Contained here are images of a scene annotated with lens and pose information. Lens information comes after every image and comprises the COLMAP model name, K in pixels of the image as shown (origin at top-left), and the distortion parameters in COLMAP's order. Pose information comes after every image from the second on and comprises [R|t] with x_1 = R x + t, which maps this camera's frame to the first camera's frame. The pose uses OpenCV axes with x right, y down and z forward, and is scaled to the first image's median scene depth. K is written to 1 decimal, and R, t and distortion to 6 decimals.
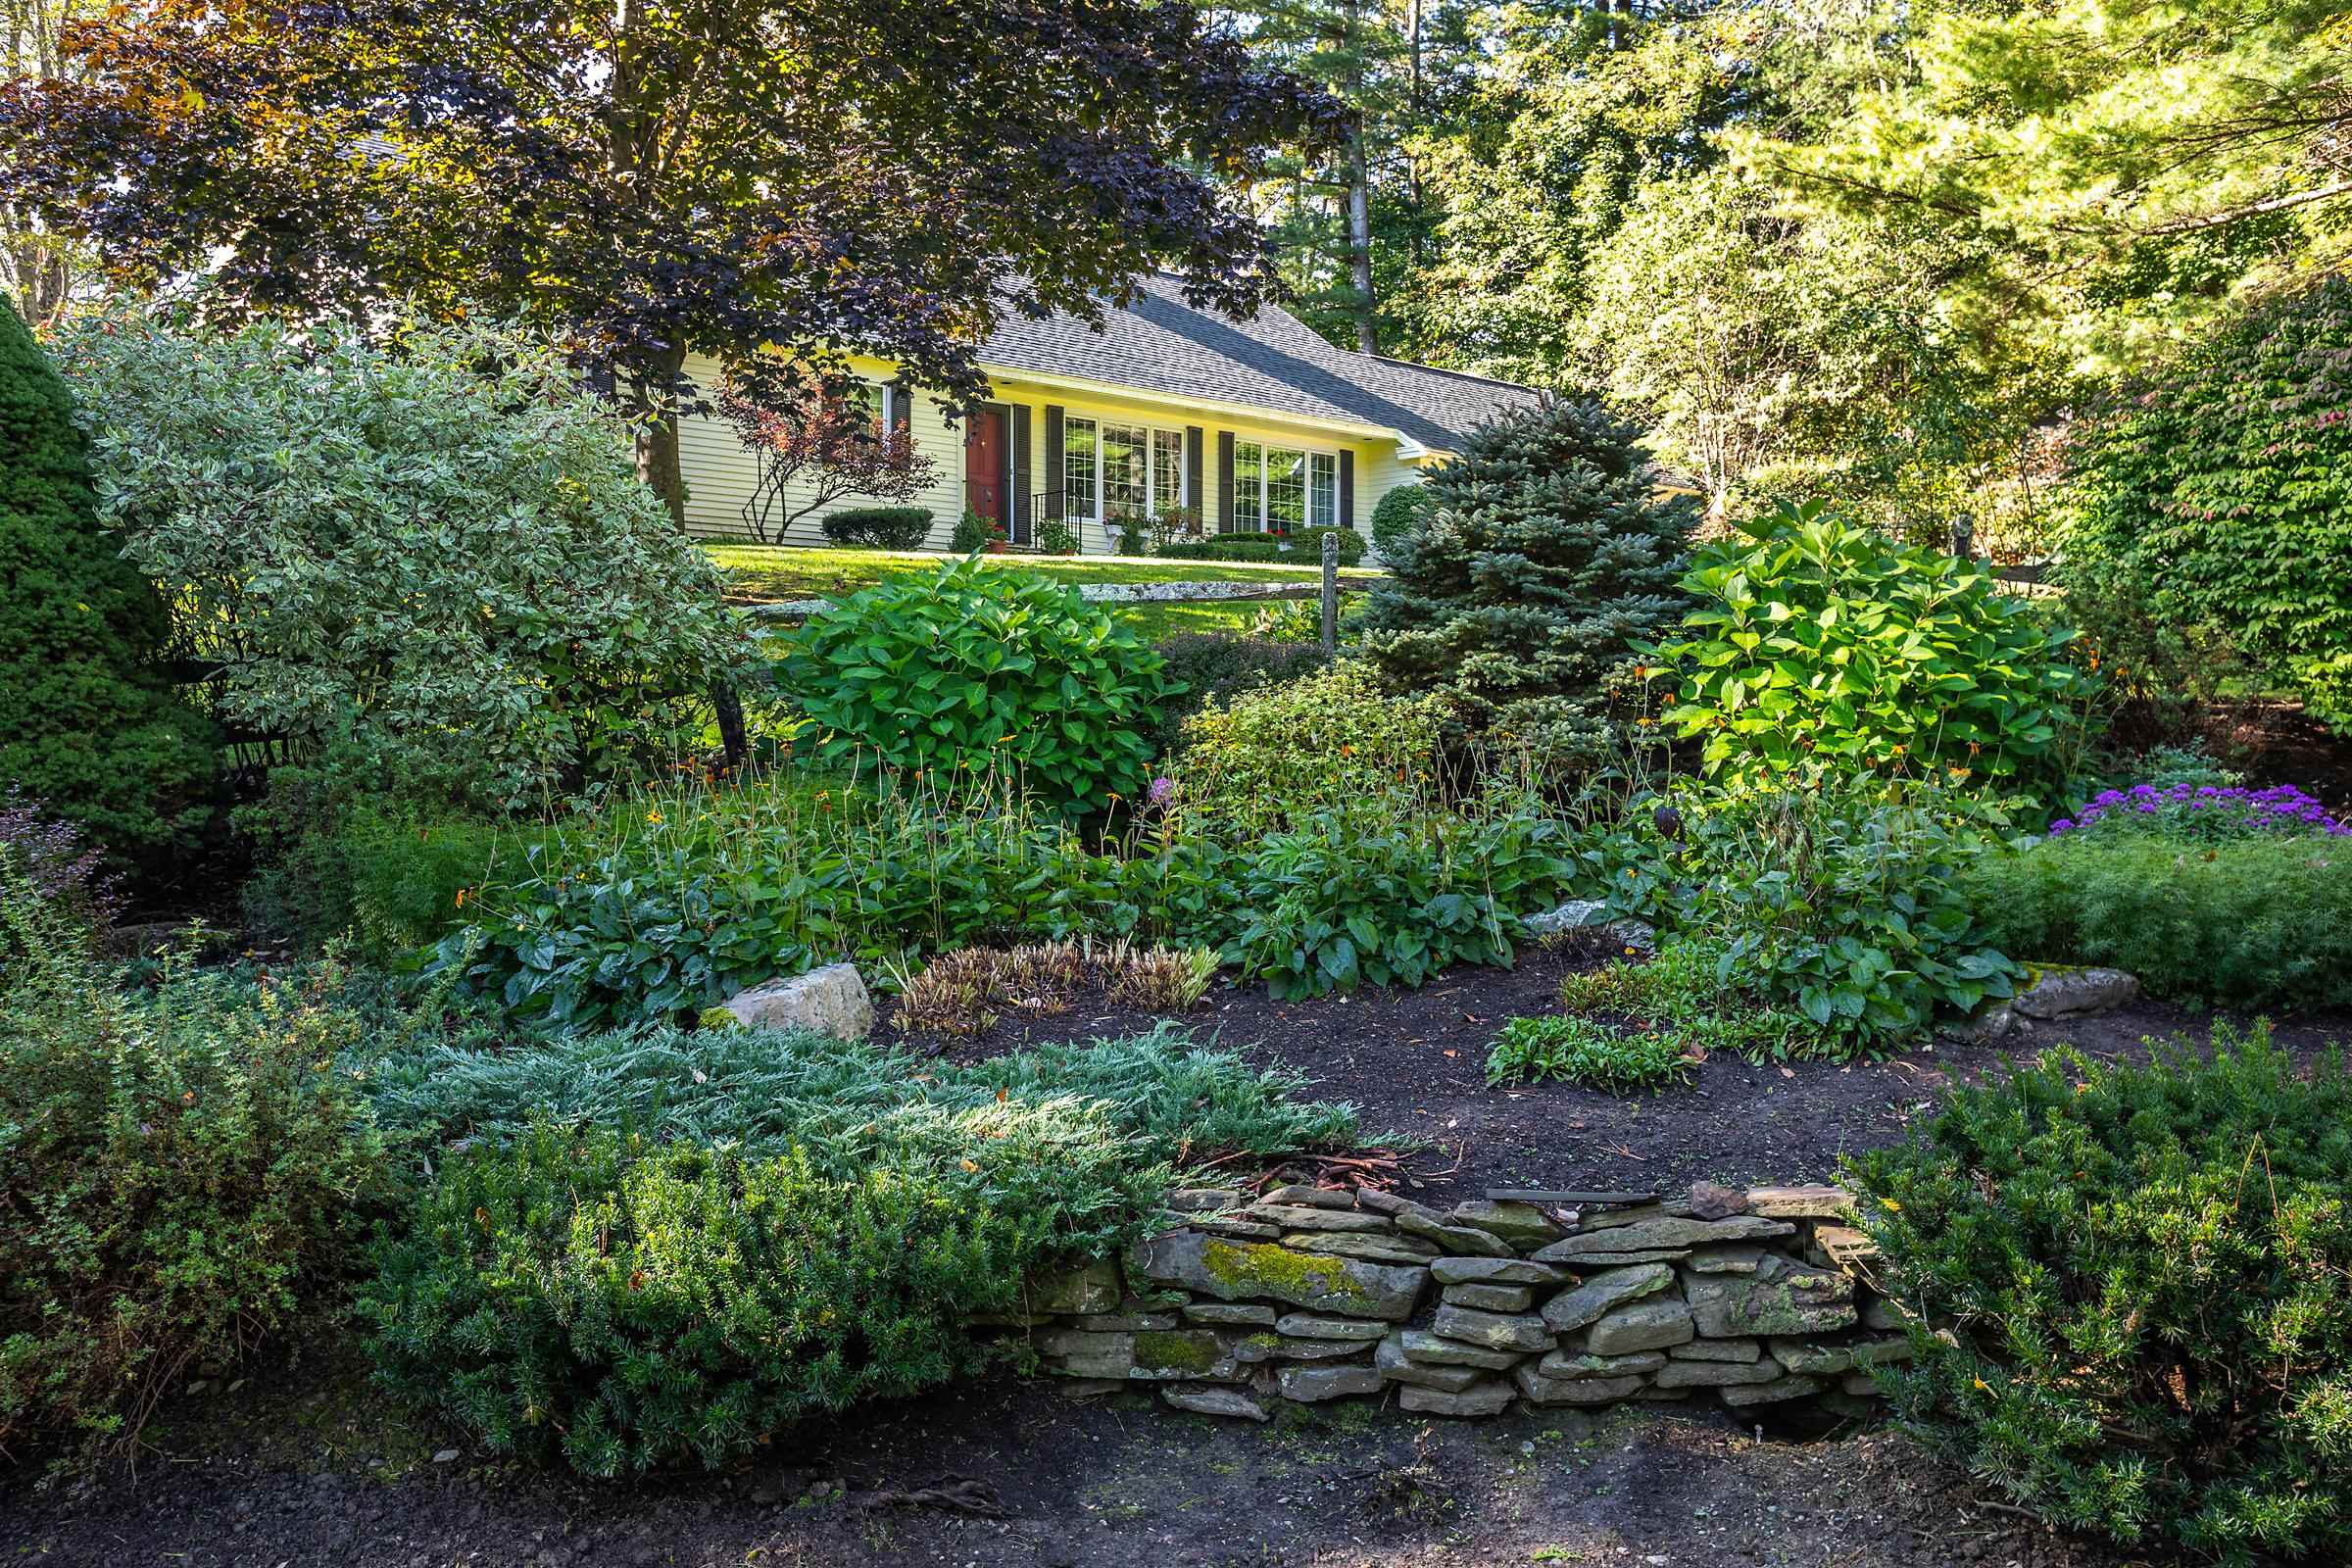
lens RADIAL K [[2069.8, 0, 1176.0], [0, 2069.8, 784.0], [0, 0, 1]] dist [0.001174, -0.001516]
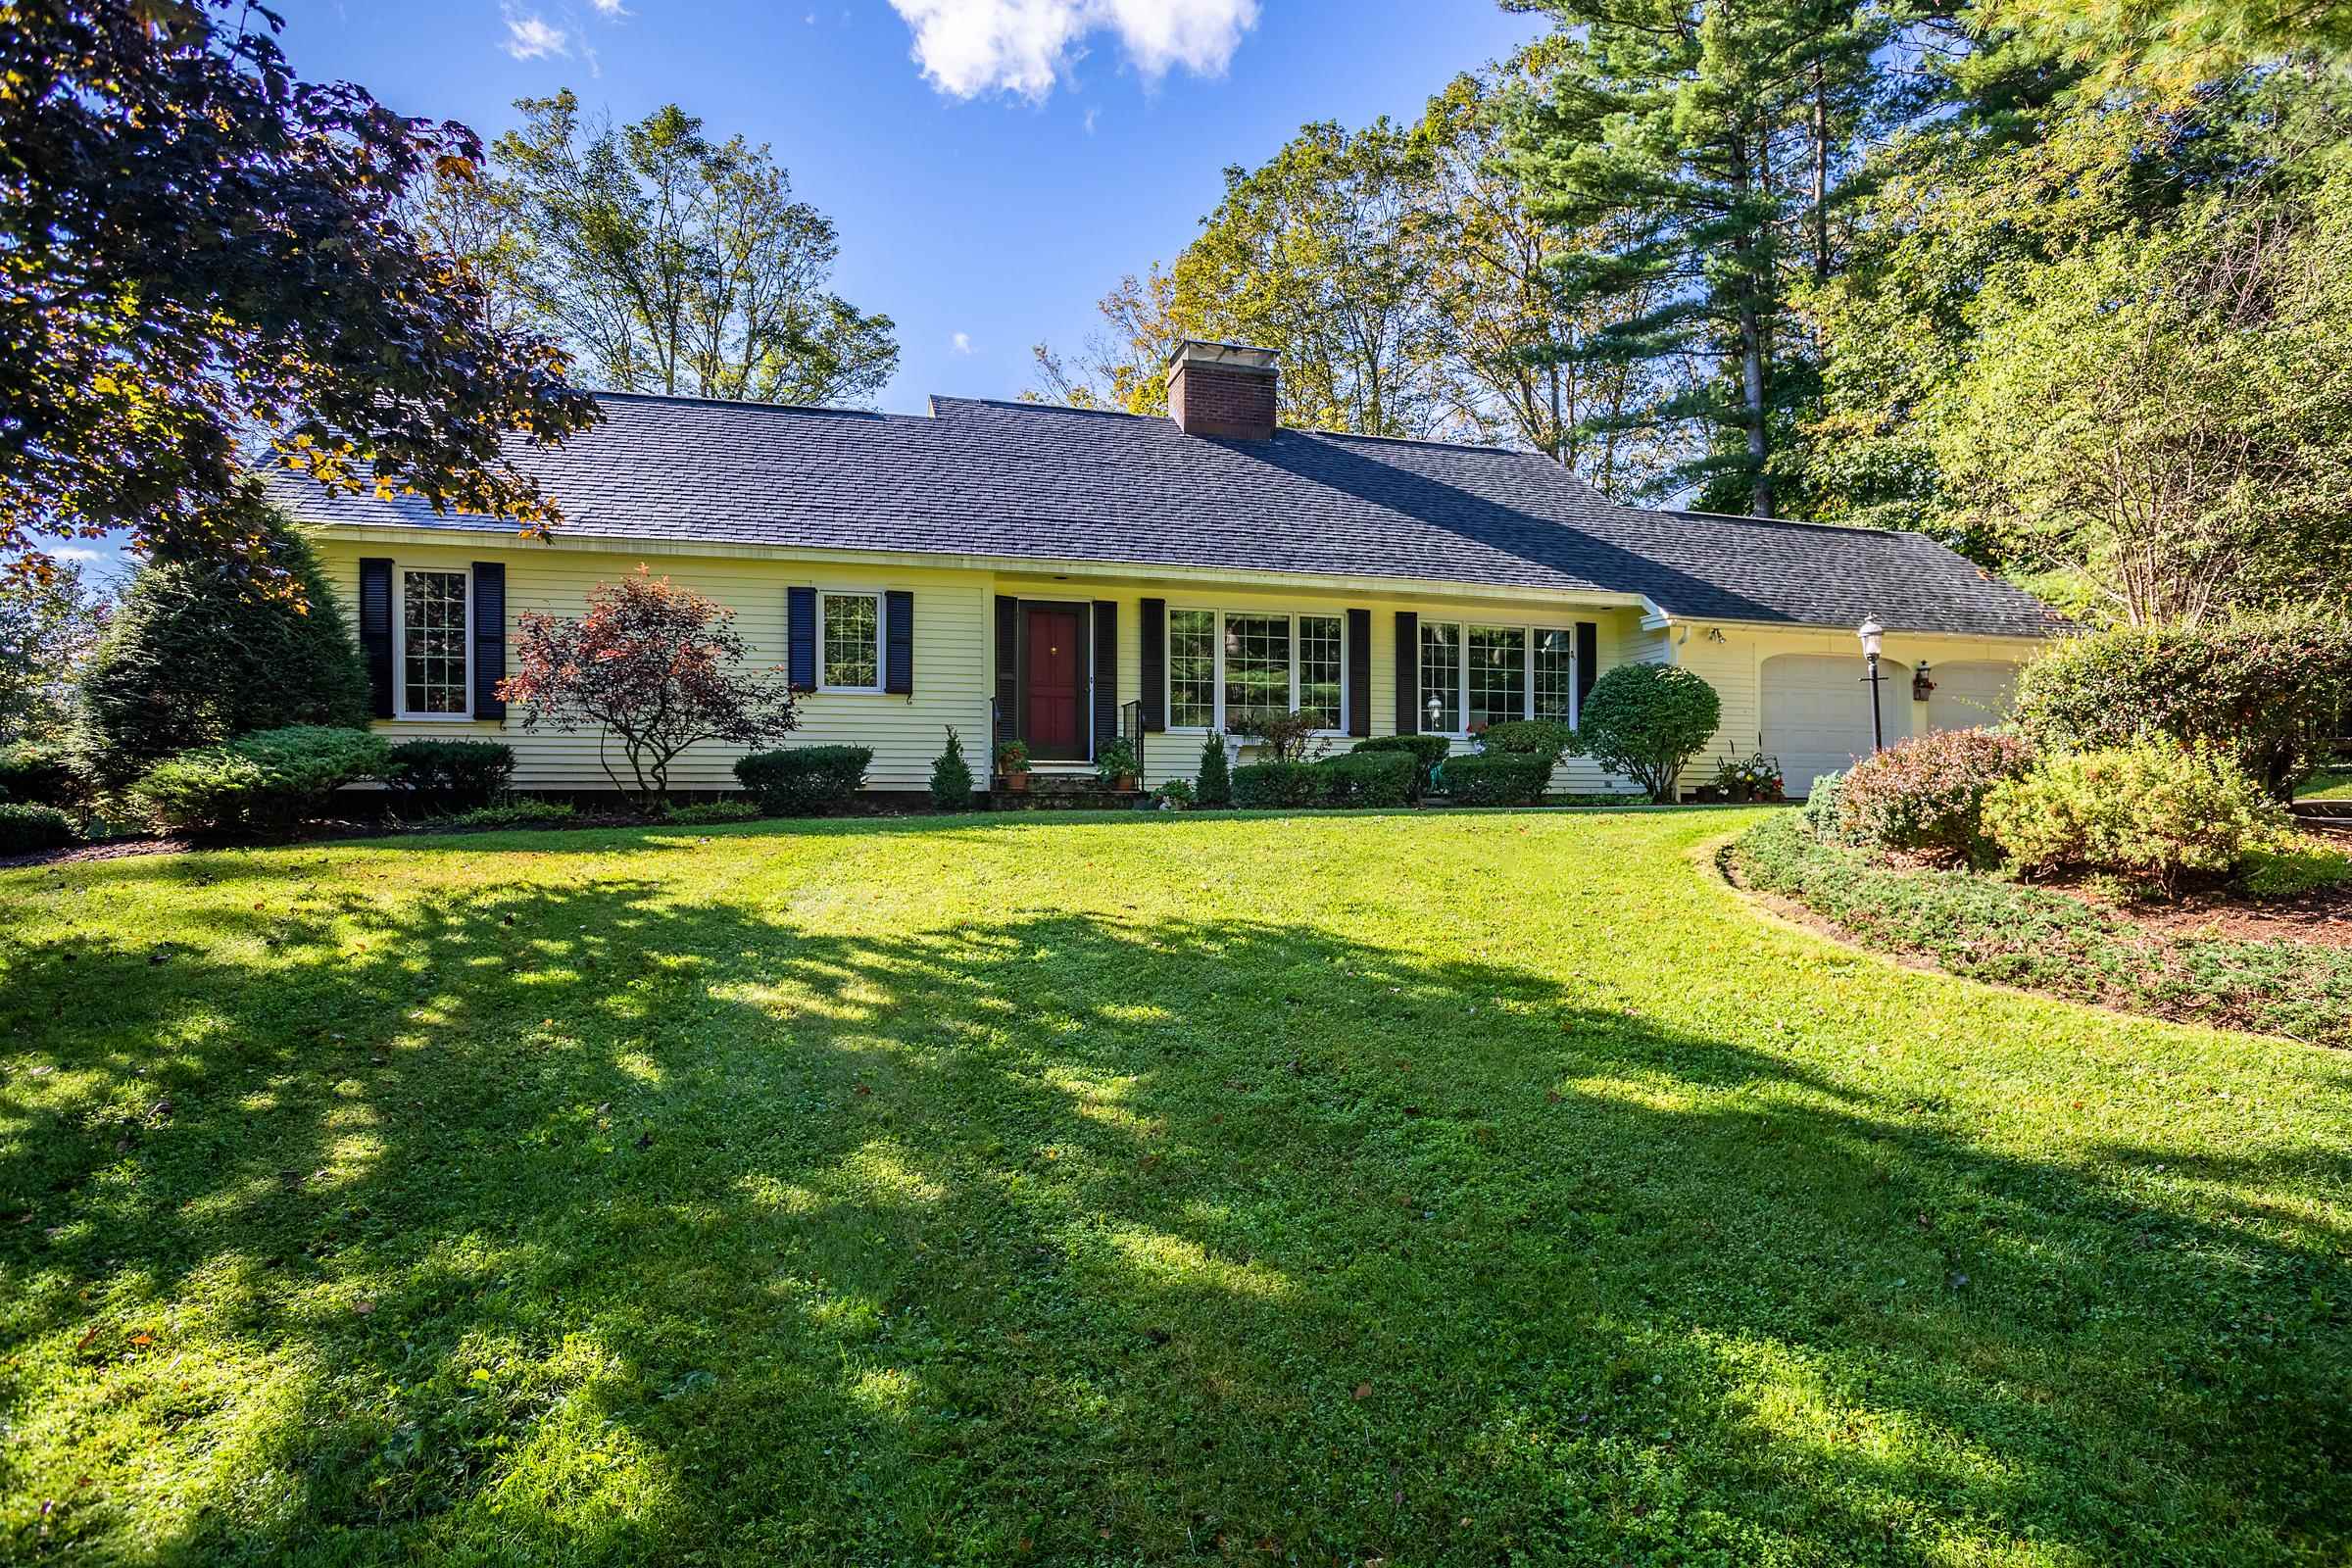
lens RADIAL K [[1349.6, 0, 1176.0], [0, 1349.6, 784.0], [0, 0, 1]] dist [-0.001685, 0.012084]
pose [[0.911740, -0.012946, -0.410564, 0.136416], [-0.003954, 0.999180, -0.040288, -0.064923], [0.410749, 0.038356, 0.910942, 0.385989]]
